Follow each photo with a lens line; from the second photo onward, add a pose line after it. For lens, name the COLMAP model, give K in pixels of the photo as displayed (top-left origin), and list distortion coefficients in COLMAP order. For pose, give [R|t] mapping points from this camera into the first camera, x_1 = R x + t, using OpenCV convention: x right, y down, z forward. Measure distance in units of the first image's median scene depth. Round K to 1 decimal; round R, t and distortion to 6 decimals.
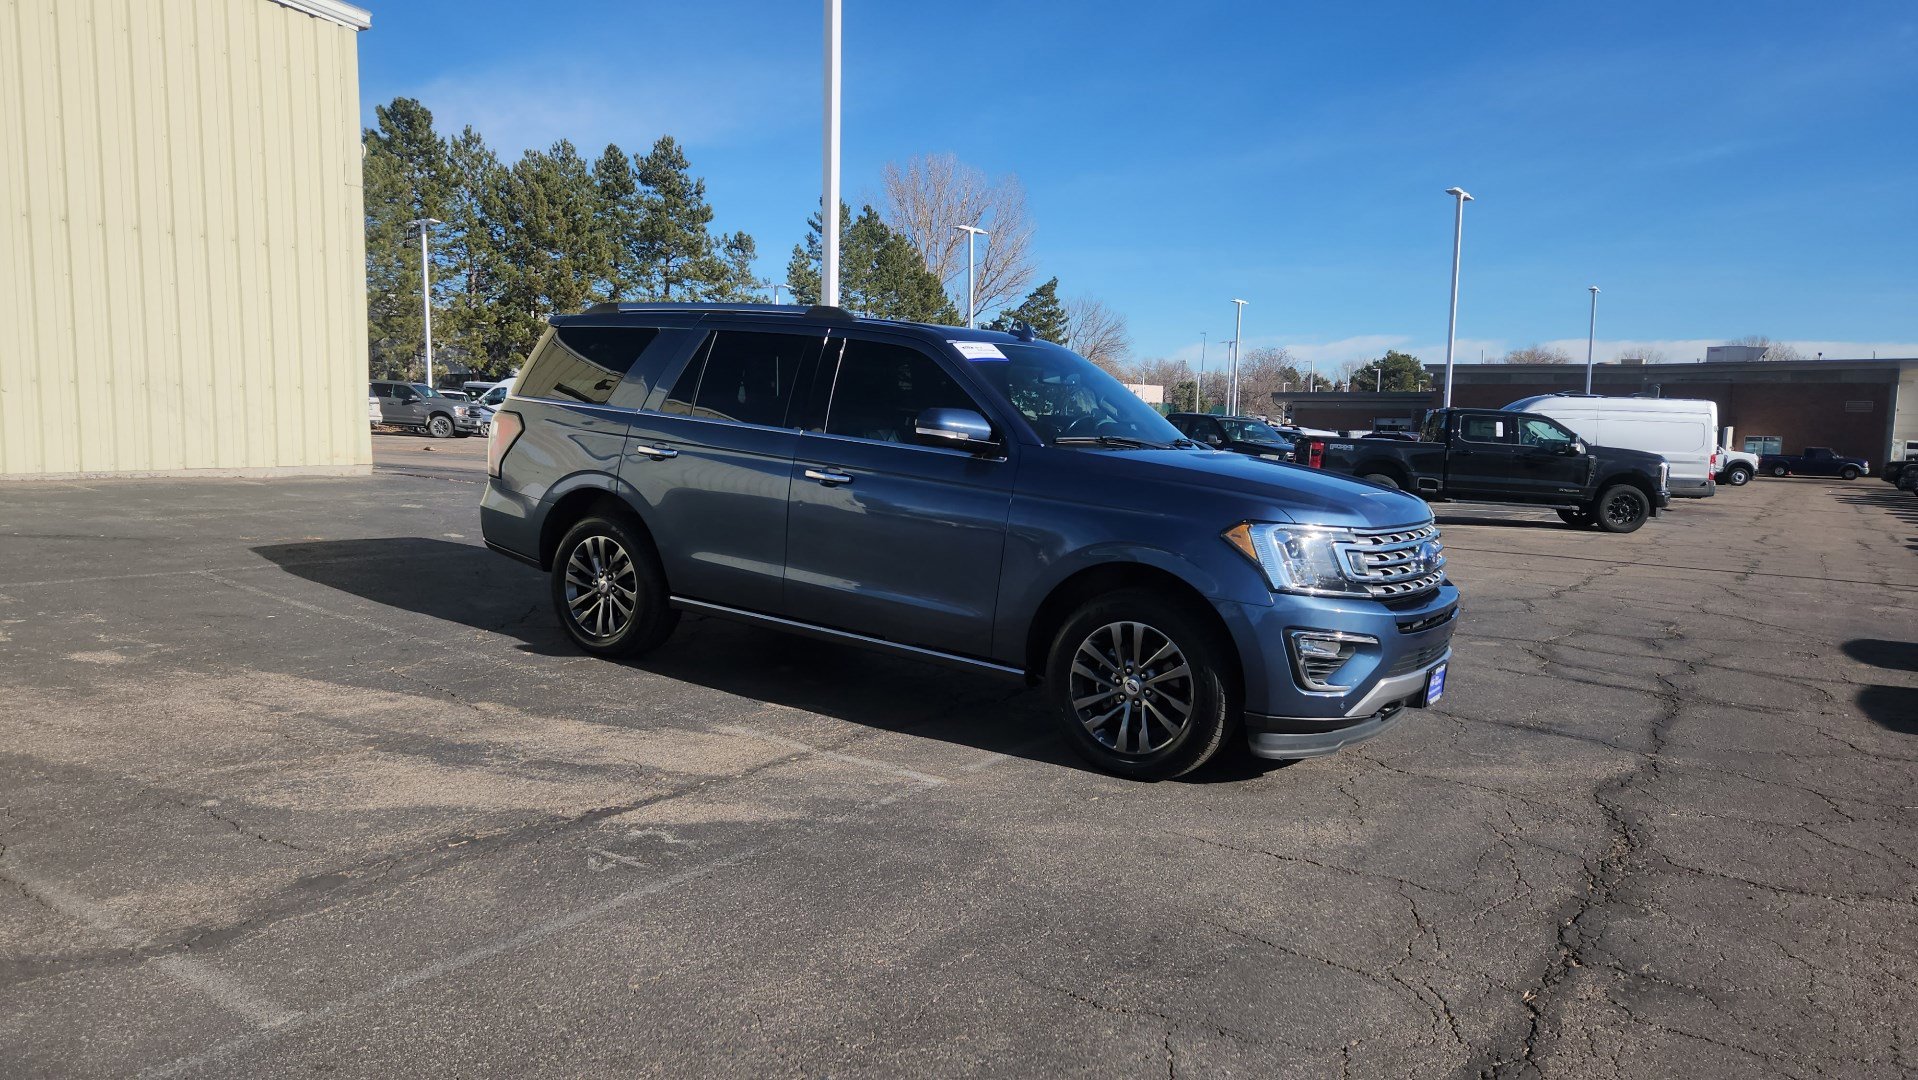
lens RADIAL K [[1282.7, 0, 944.5], [0, 1282.7, 553.0], [0, 0, 1]] dist [0.075051, -0.060861]
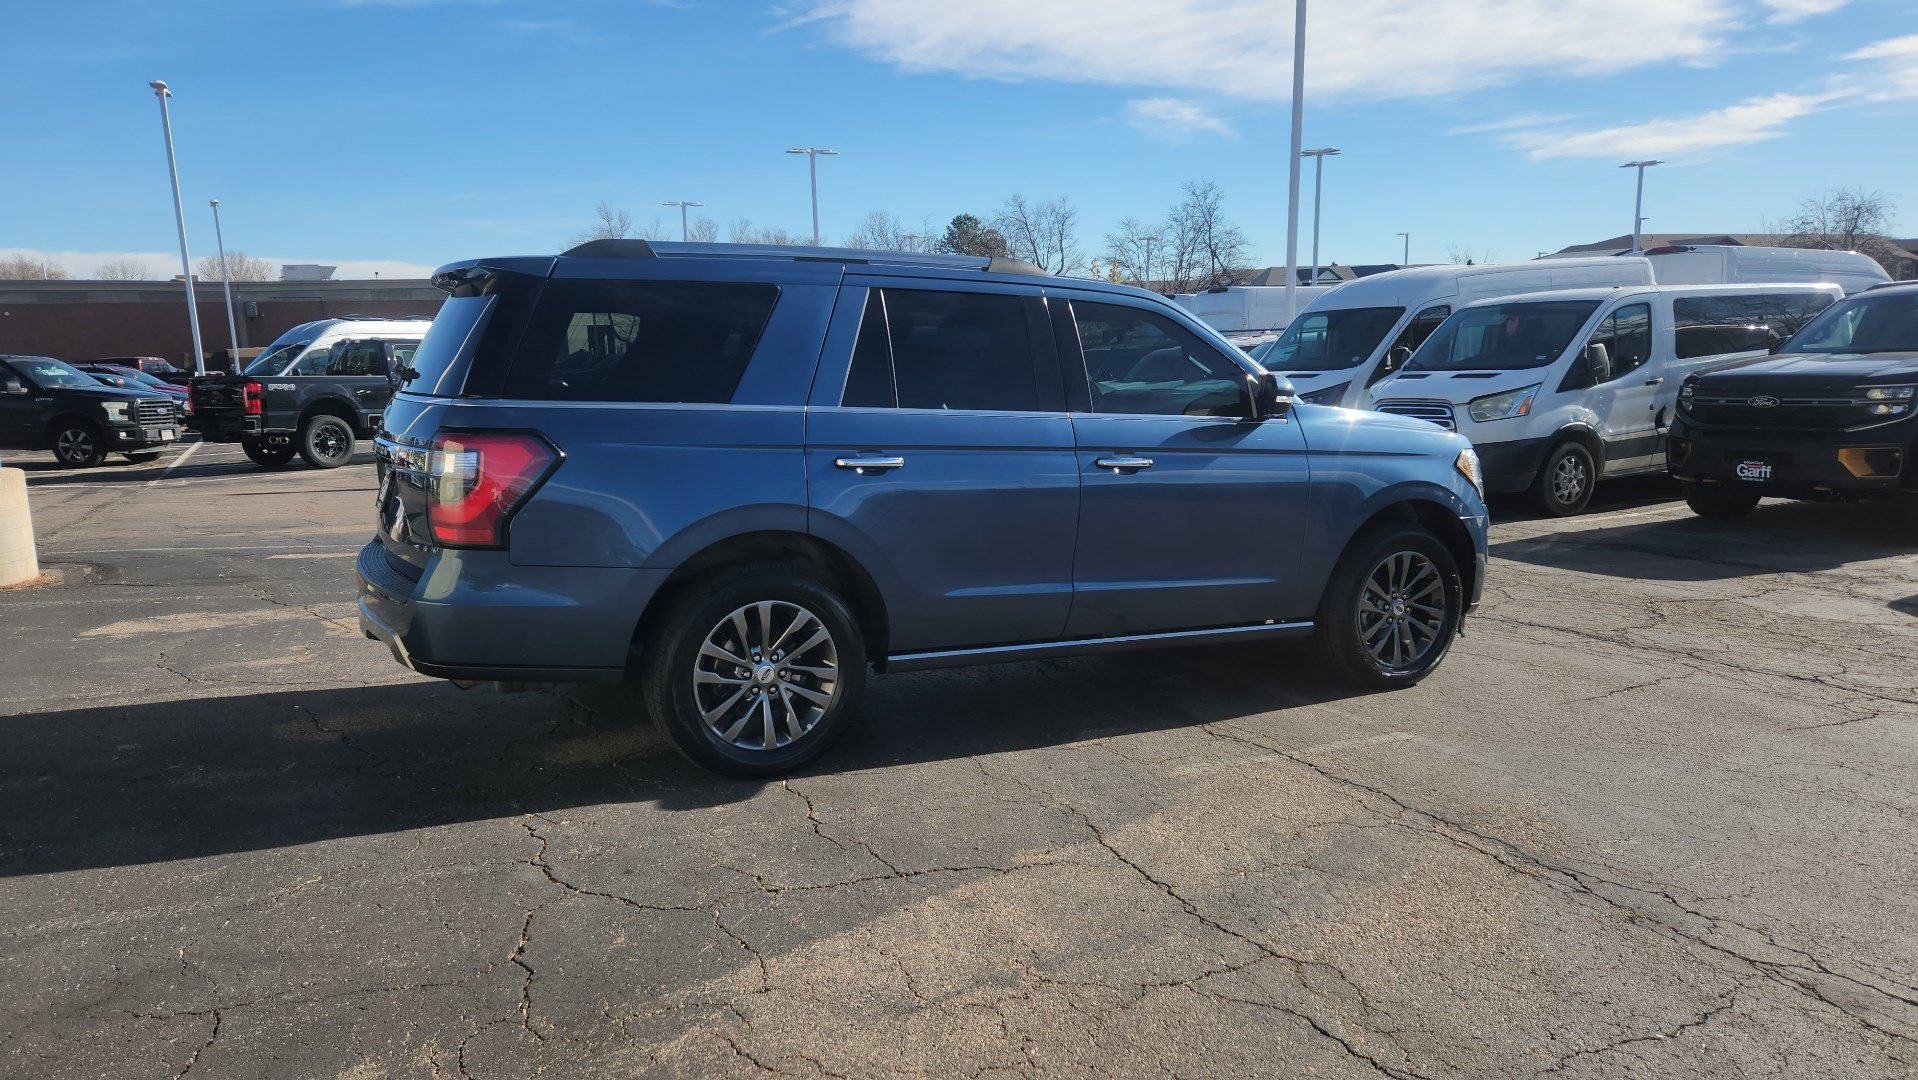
lens RADIAL K [[1277.6, 0, 935.7], [0, 1277.6, 568.6], [0, 0, 1]] dist [0.067720, -0.049909]
pose [[0.494424, -0.191699, 0.847819, -0.454232], [0.126355, 0.980868, 0.148096, -0.067929], [-0.859988, 0.033904, 0.509187, 0.341290]]
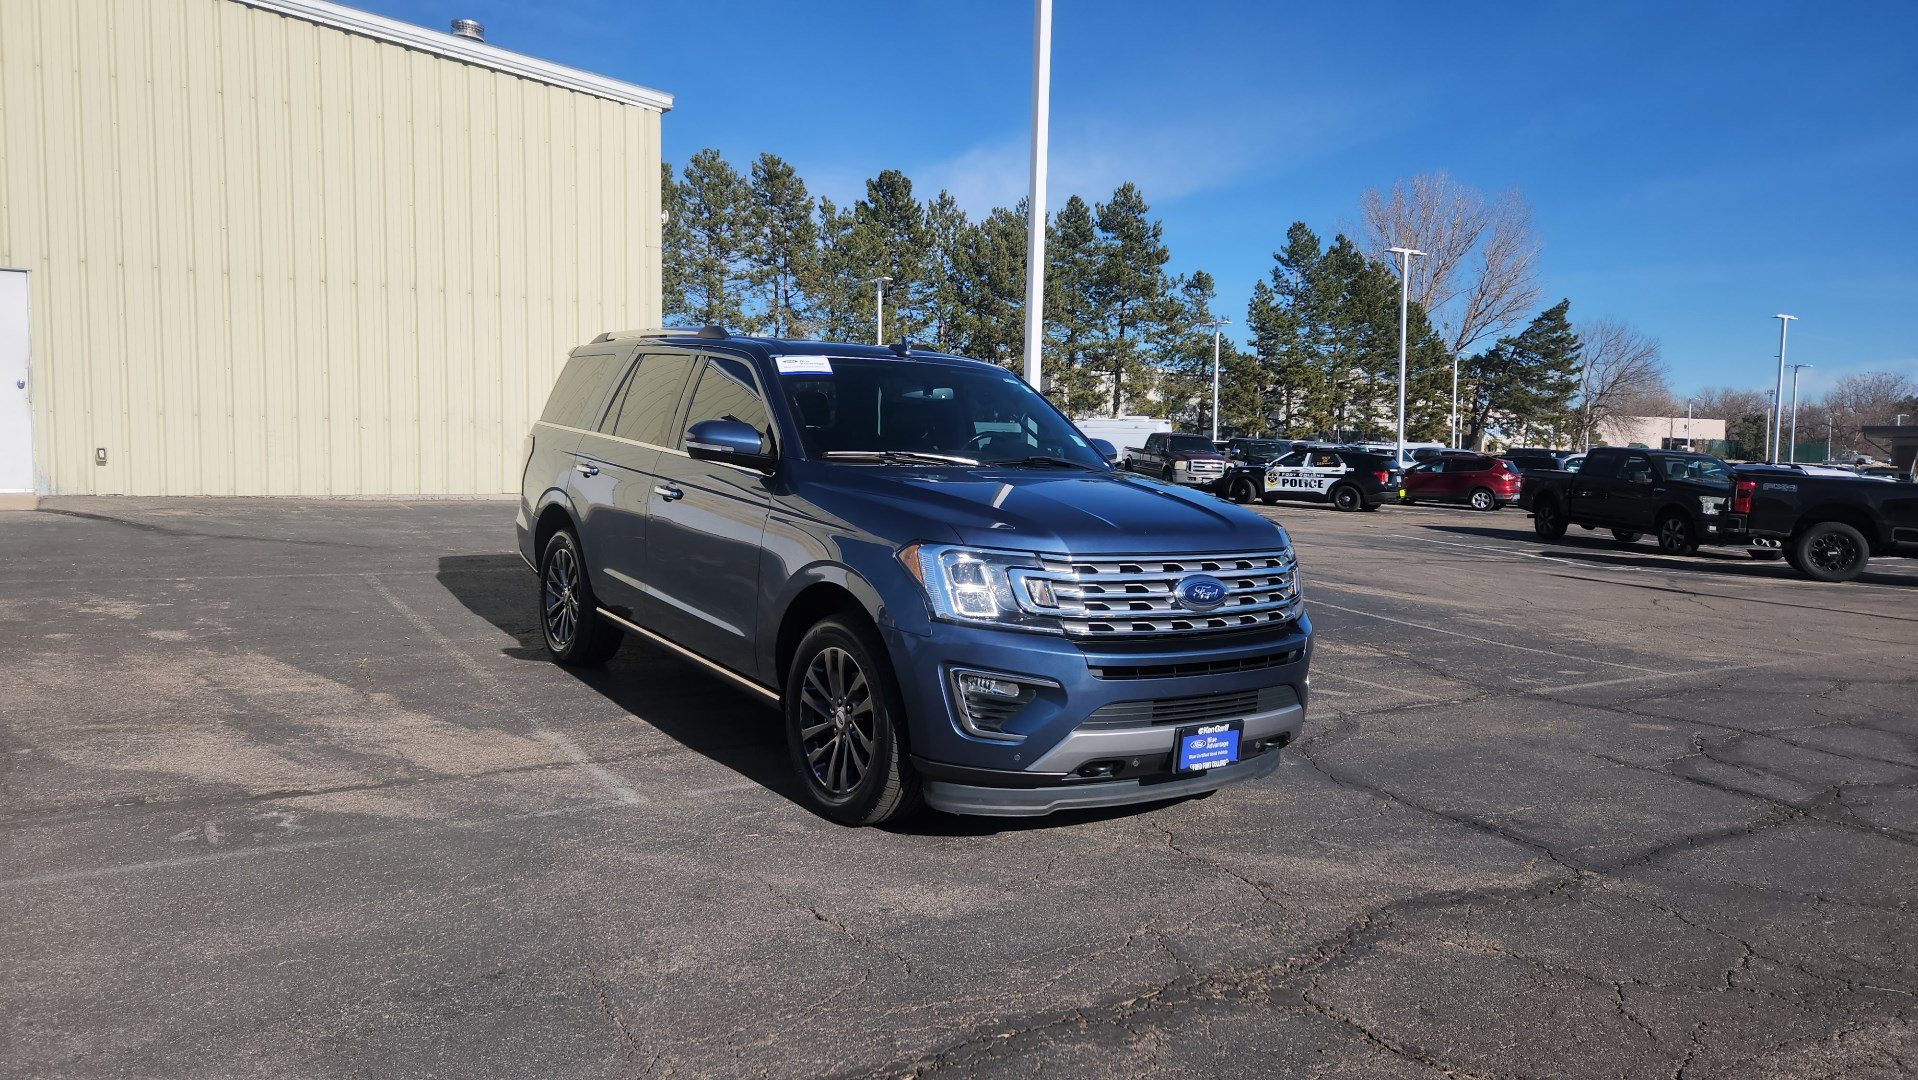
lens RADIAL K [[1282.7, 0, 920.9], [0, 1282.7, 538.6], [0, 0, 1]] dist [0.075051, -0.060861]
pose [[0.922030, 0.025324, -0.386290, 0.244728], [-0.041763, 0.998541, -0.034222, 0.001377], [0.384860, 0.047686, 0.921742, 0.073862]]
